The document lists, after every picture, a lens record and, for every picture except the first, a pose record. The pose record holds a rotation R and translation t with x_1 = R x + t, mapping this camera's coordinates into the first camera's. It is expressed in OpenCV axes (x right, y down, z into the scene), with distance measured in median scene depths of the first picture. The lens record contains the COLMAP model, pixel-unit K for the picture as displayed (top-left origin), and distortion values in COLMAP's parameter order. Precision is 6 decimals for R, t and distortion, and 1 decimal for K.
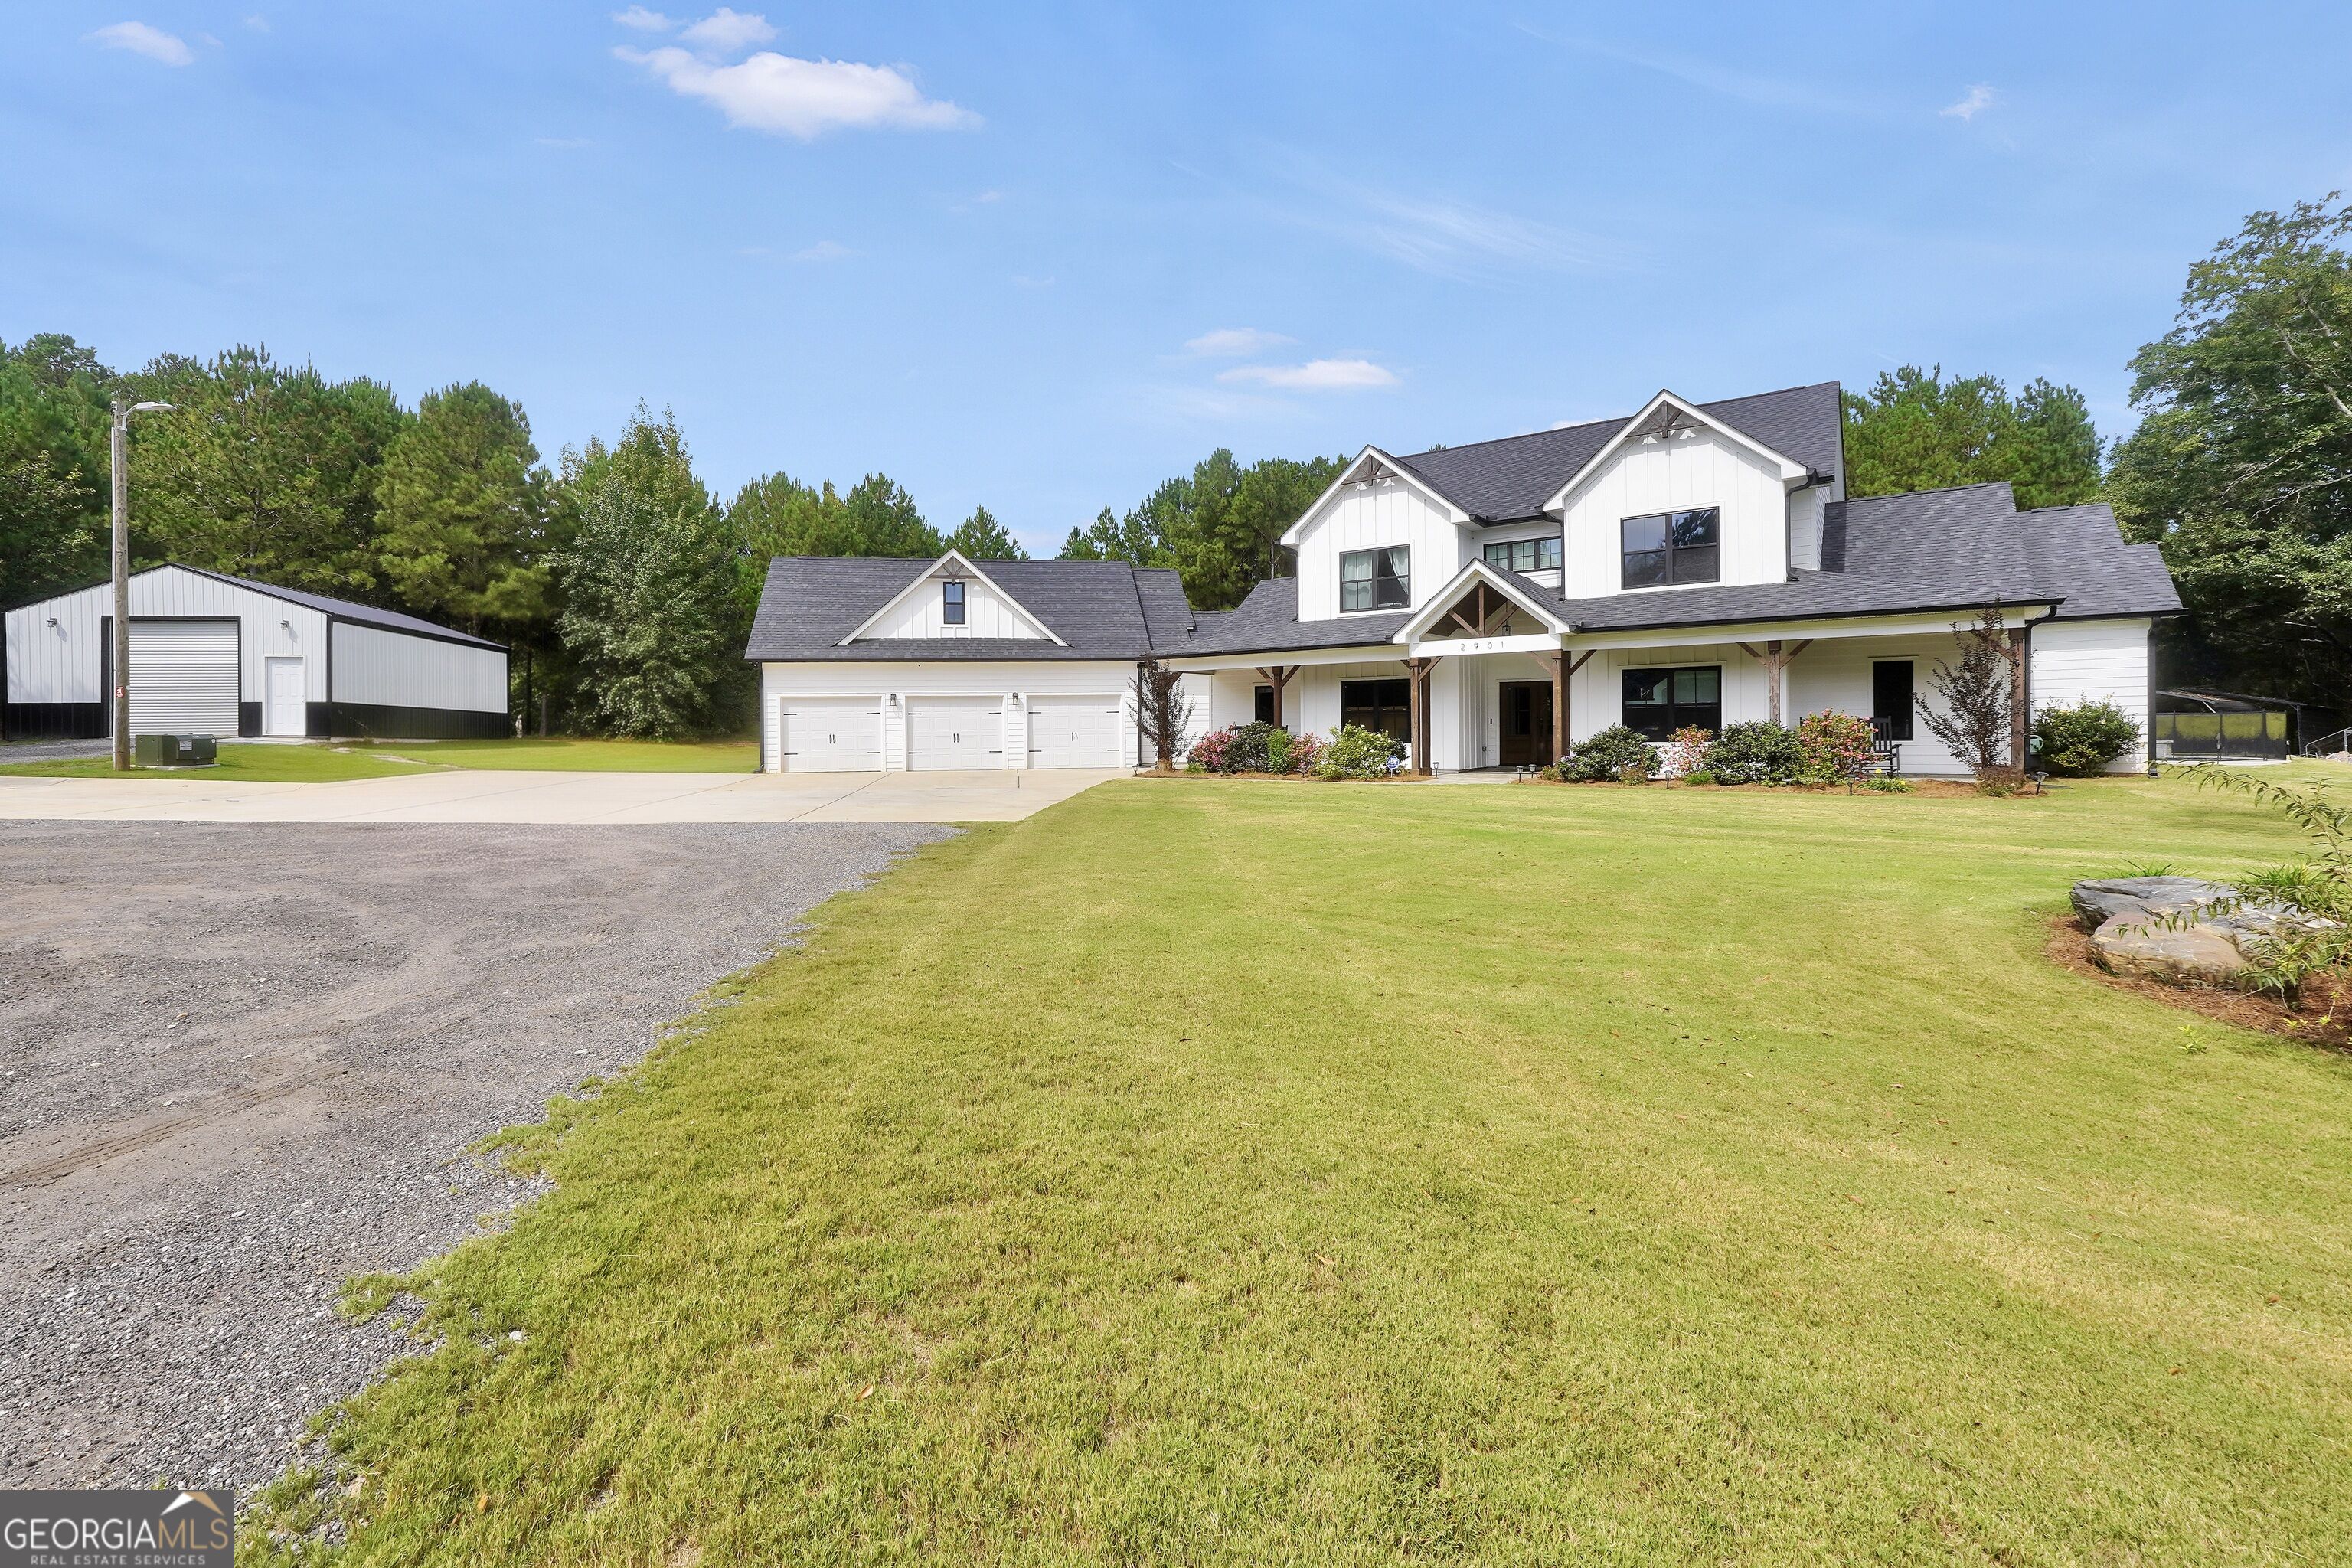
lens RADIAL K [[1030.6, 0, 1112.0], [0, 1030.6, 722.7], [0, 0, 1]] dist [-0.013623, 0.000352]
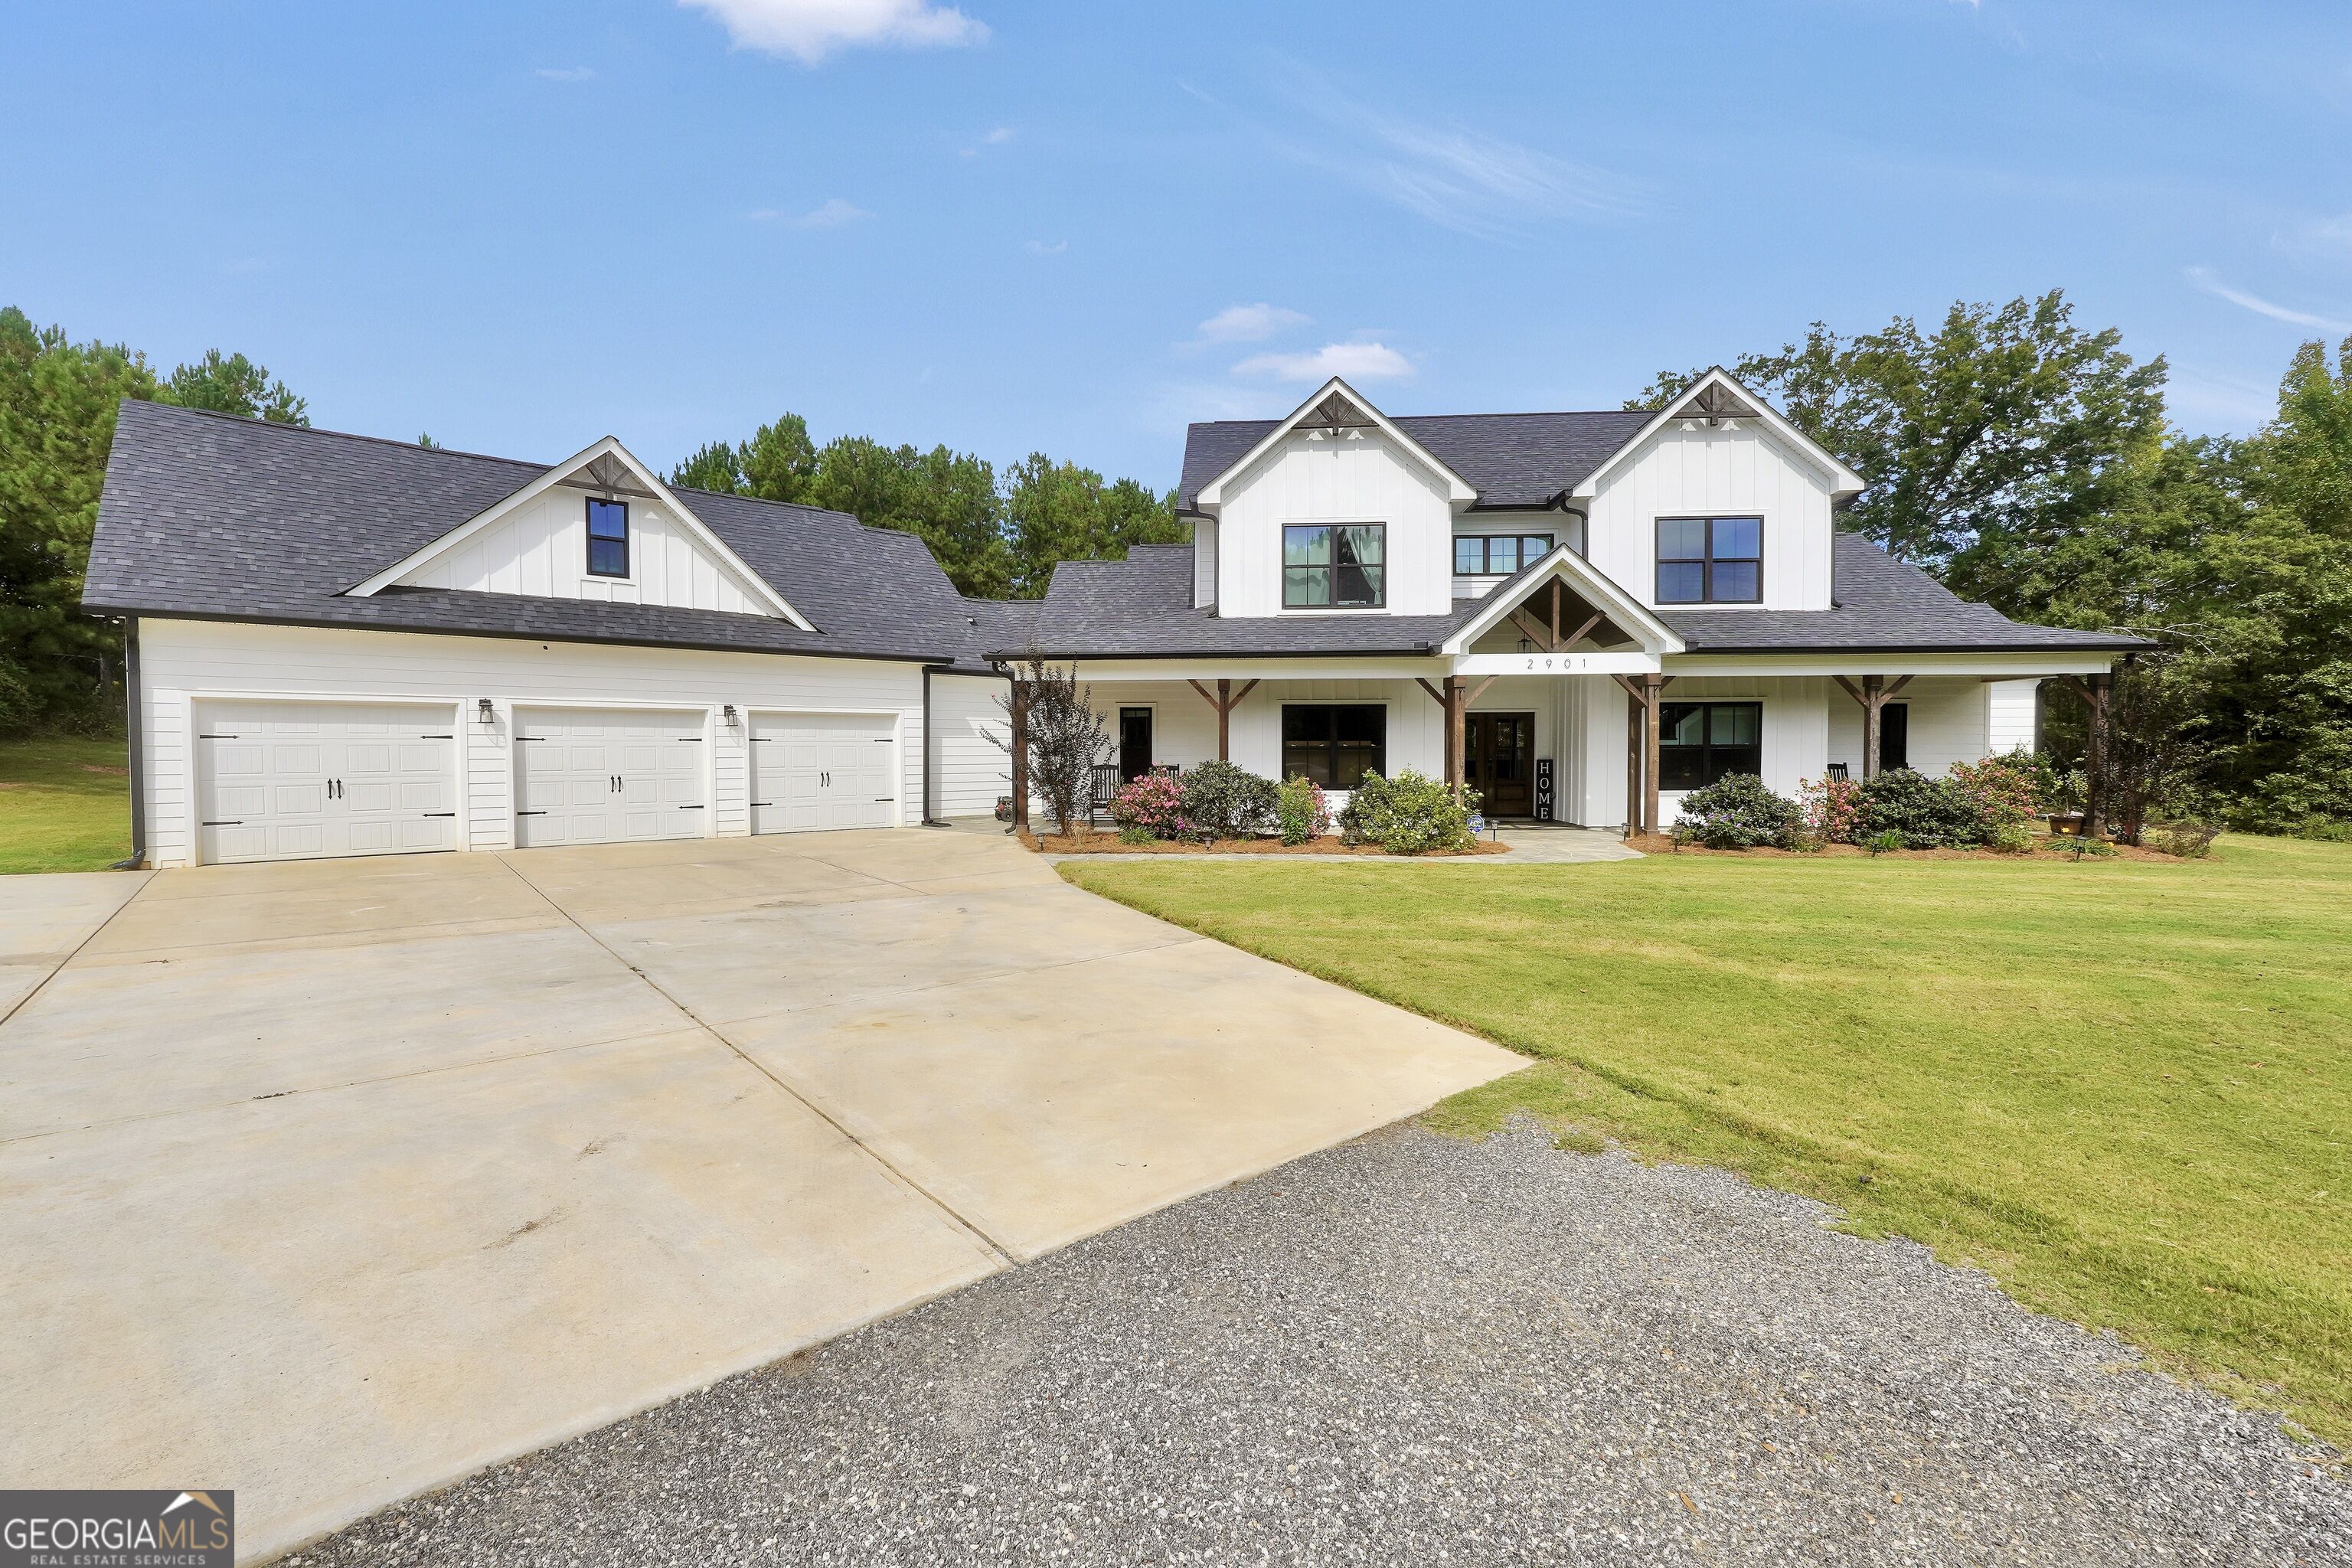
lens RADIAL K [[1006.6, 0, 1156.7], [0, 1006.6, 772.1], [0, 0, 1]] dist [-0.019117, 0.008671]
pose [[0.839696, -0.002448, 0.543051, -0.202242], [-0.011707, 0.999676, 0.022609, -0.007055], [-0.542931, -0.025342, 0.839395, 0.399372]]
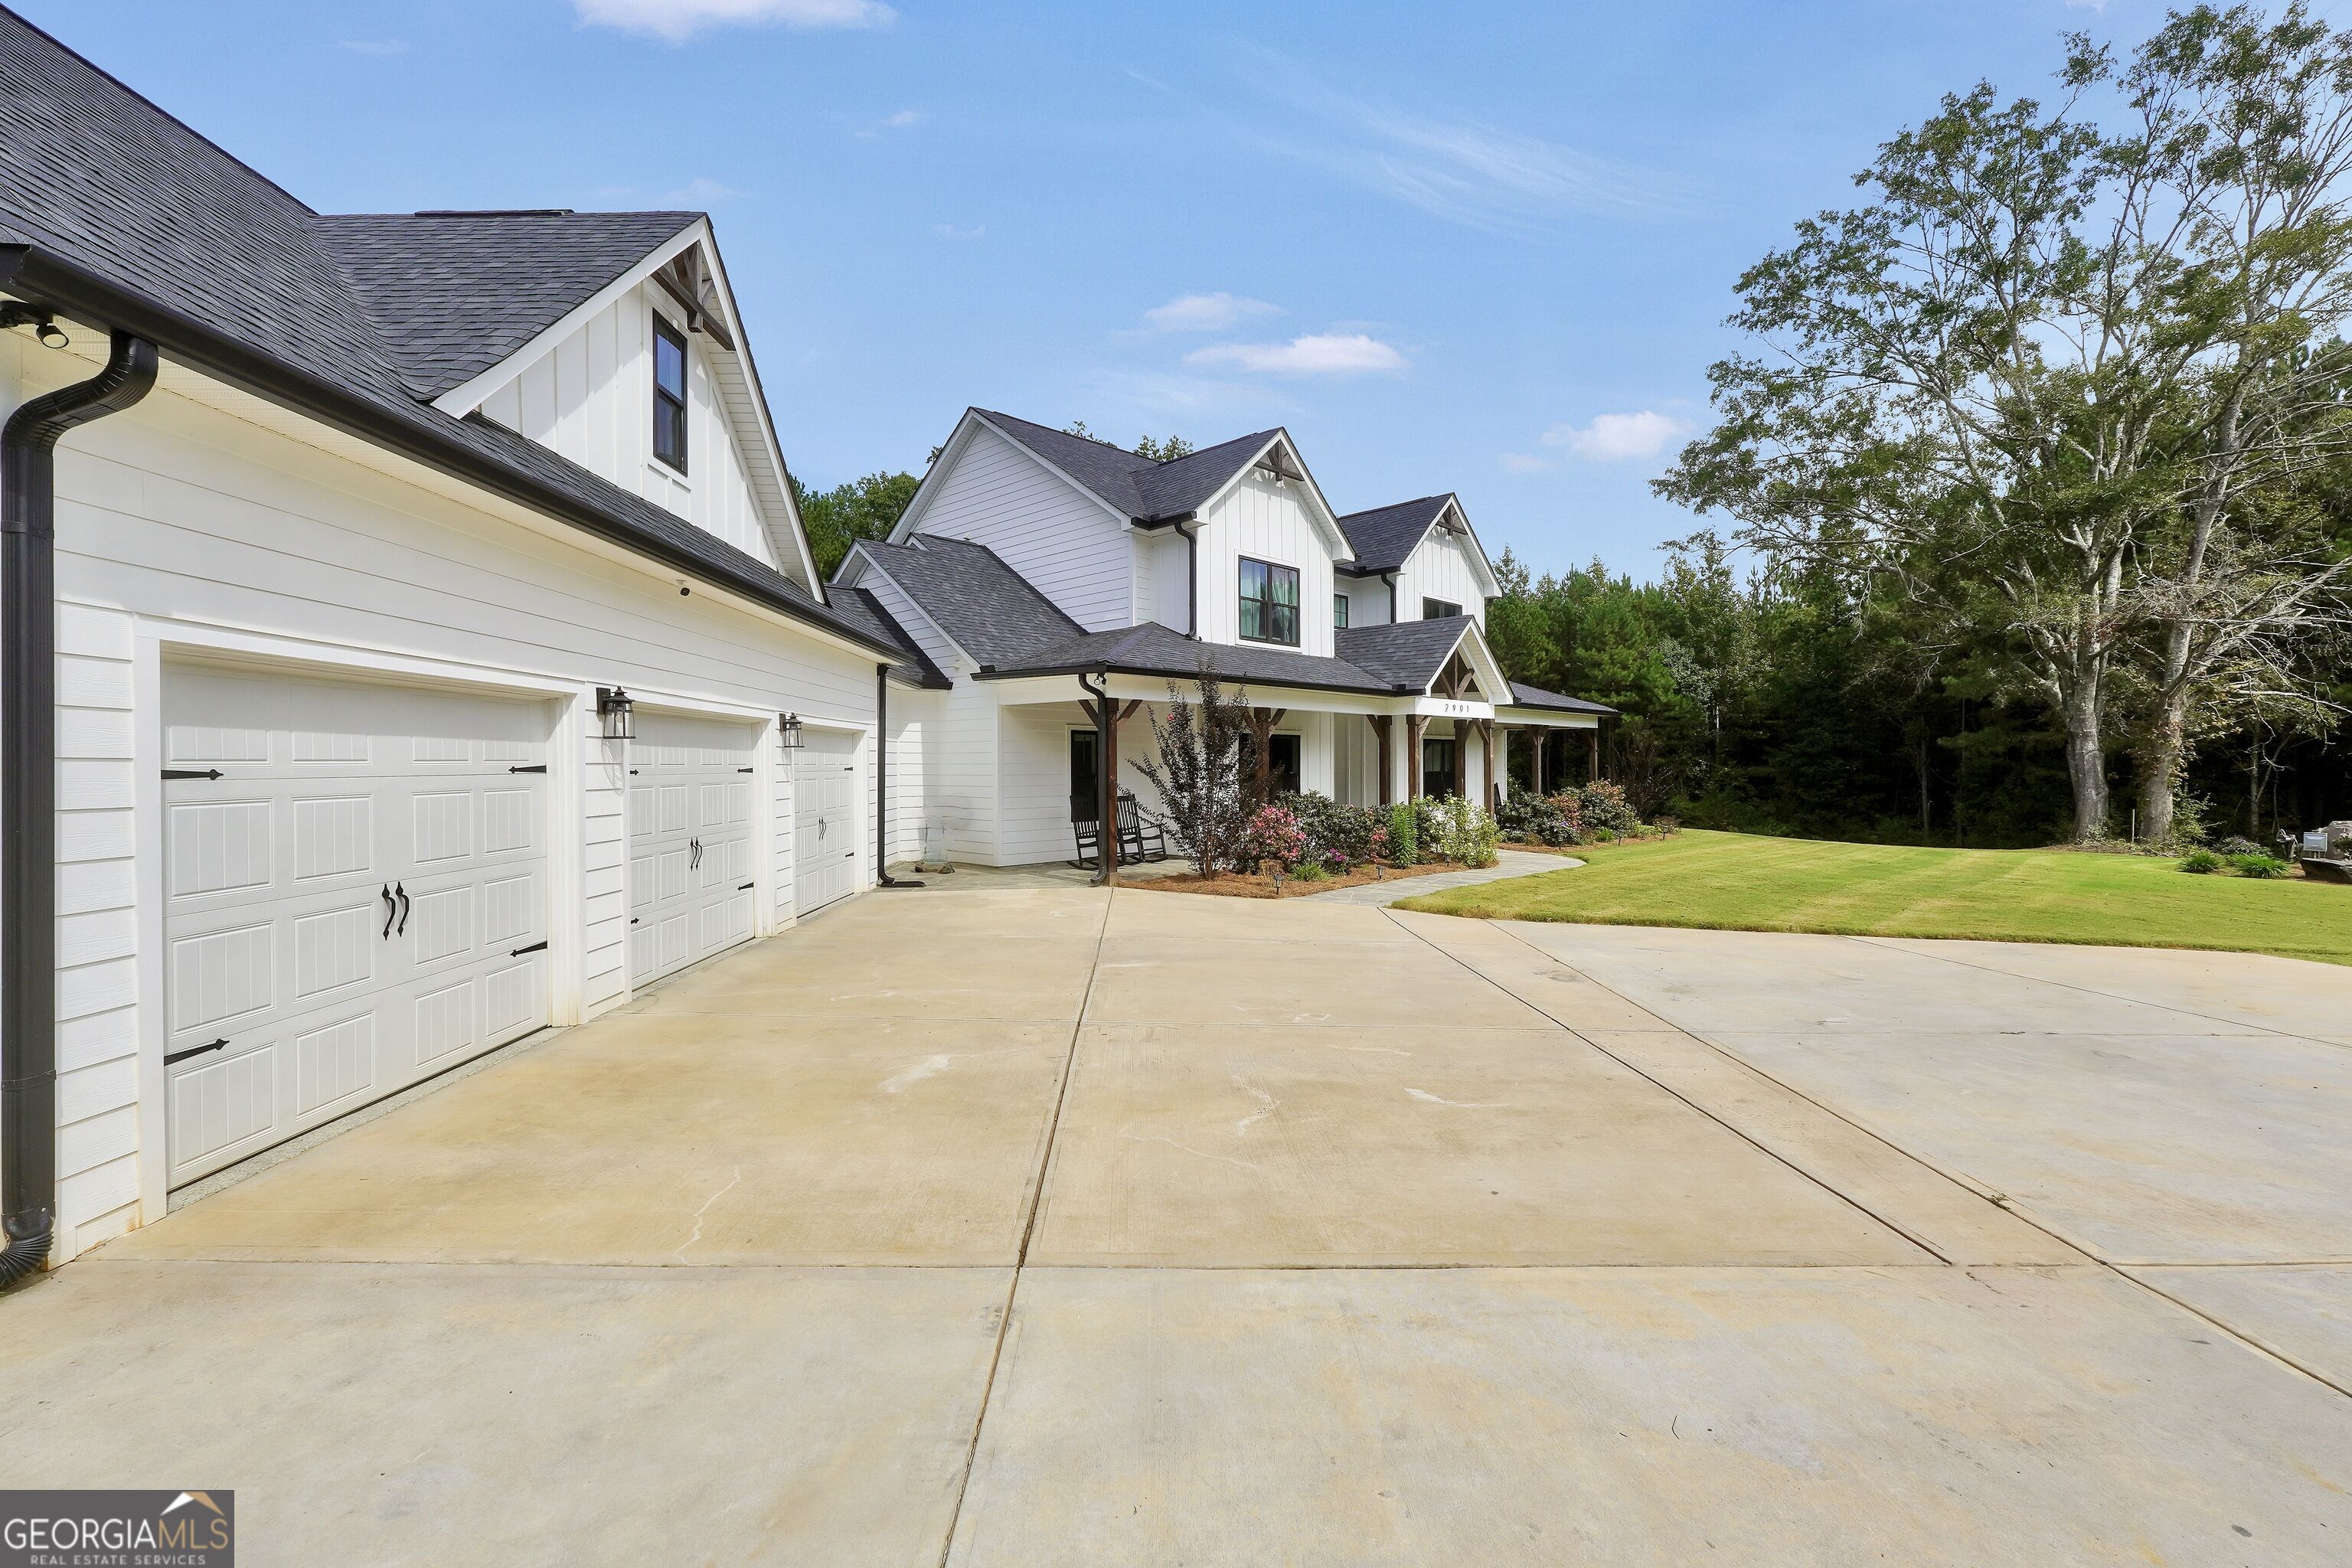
lens RADIAL K [[1006.6, 0, 1156.7], [0, 1006.6, 772.1], [0, 0, 1]] dist [-0.019117, 0.008671]
pose [[0.127974, 0.003583, 0.991771, -0.428065], [-0.006162, 0.999977, -0.002817, -0.009067], [-0.991758, -0.005751, 0.127993, 0.843381]]
